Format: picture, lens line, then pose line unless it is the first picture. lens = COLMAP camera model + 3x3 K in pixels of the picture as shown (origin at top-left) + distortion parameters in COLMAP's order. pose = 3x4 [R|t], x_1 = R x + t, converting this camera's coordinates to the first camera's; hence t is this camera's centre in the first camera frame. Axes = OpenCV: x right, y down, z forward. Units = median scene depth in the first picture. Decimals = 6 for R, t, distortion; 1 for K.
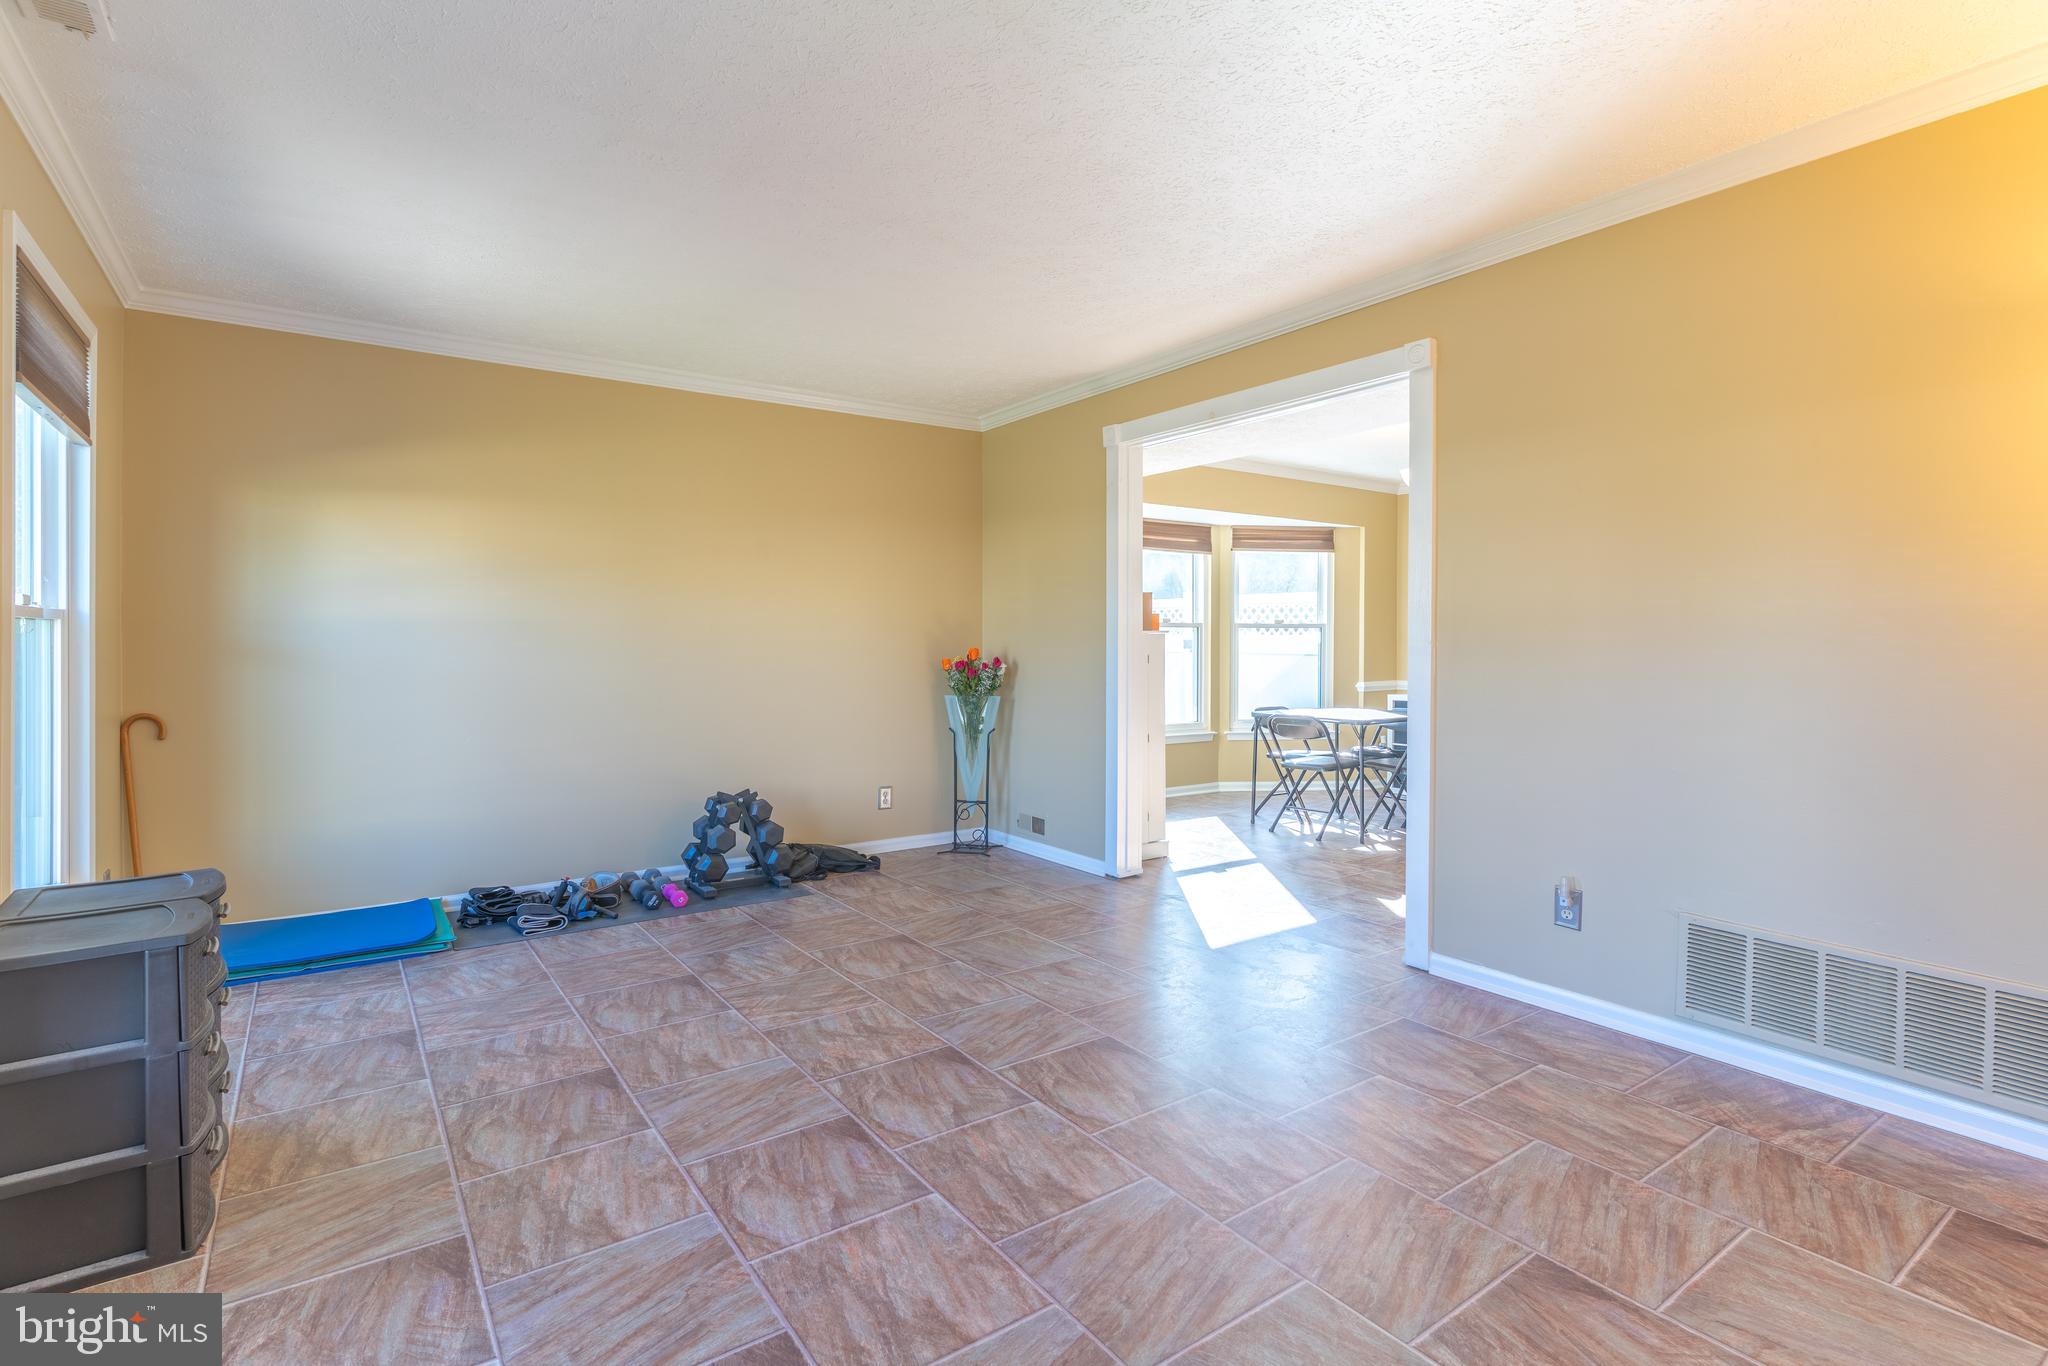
lens RADIAL K [[988.6, 0, 1020.4], [0, 988.6, 646.8], [0, 0, 1]] dist [0.000638, 0.000176]
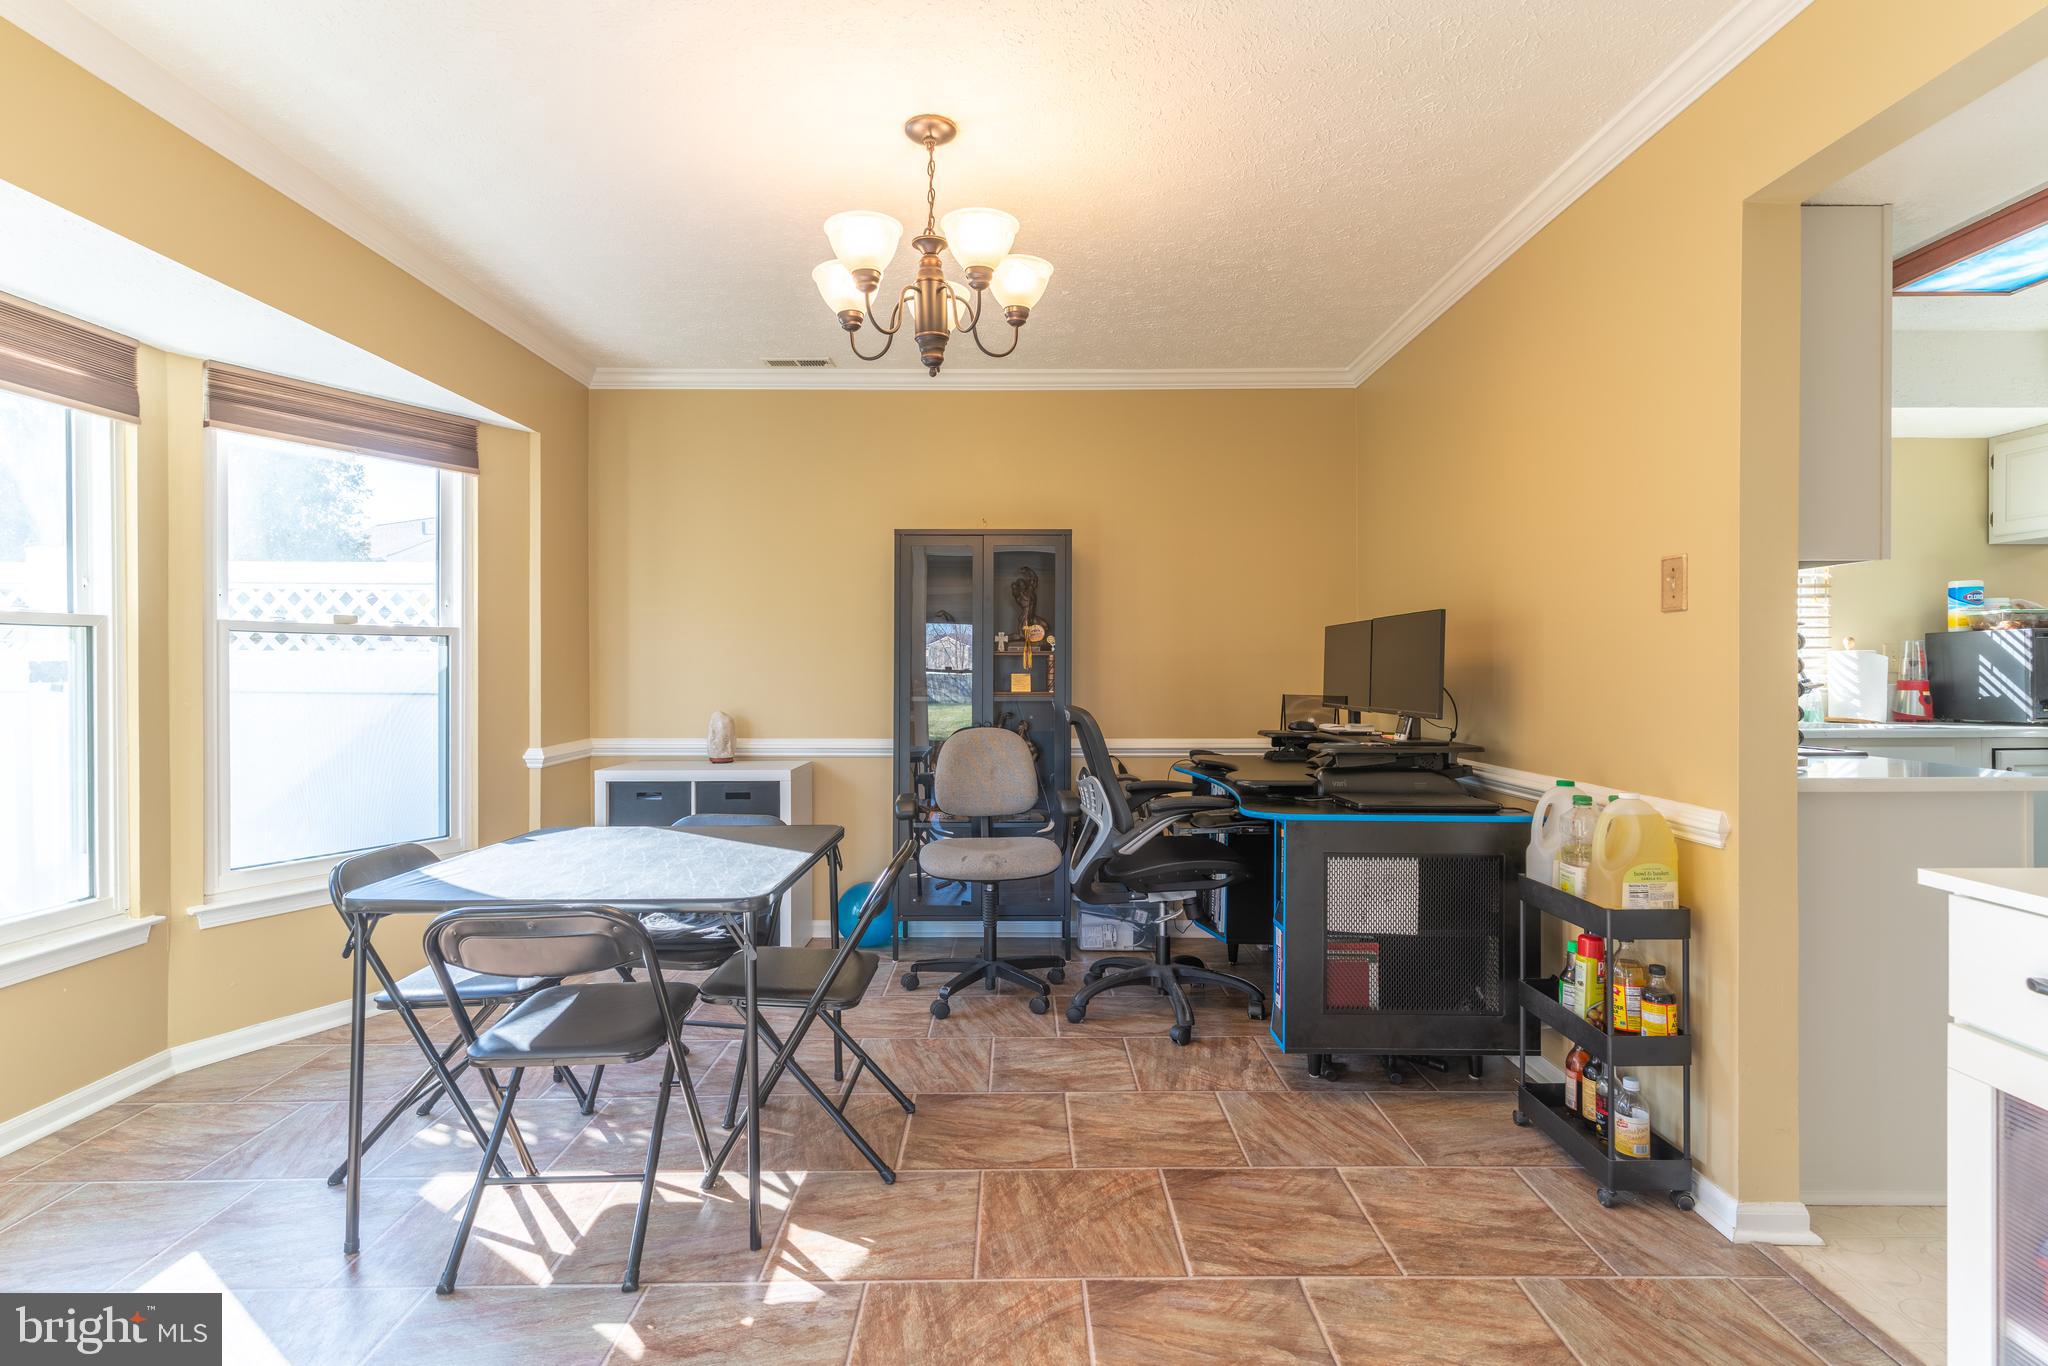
lens RADIAL K [[1006.4, 0, 1019.2], [0, 1006.4, 662.6], [0, 0, 1]] dist [0.001377, 0.000114]
pose [[0.597066, -0.005144, 0.802176, 0.088086], [0.018629, 0.999799, -0.007454, 0.001796], [-0.801976, 0.019395, 0.597041, 0.513091]]
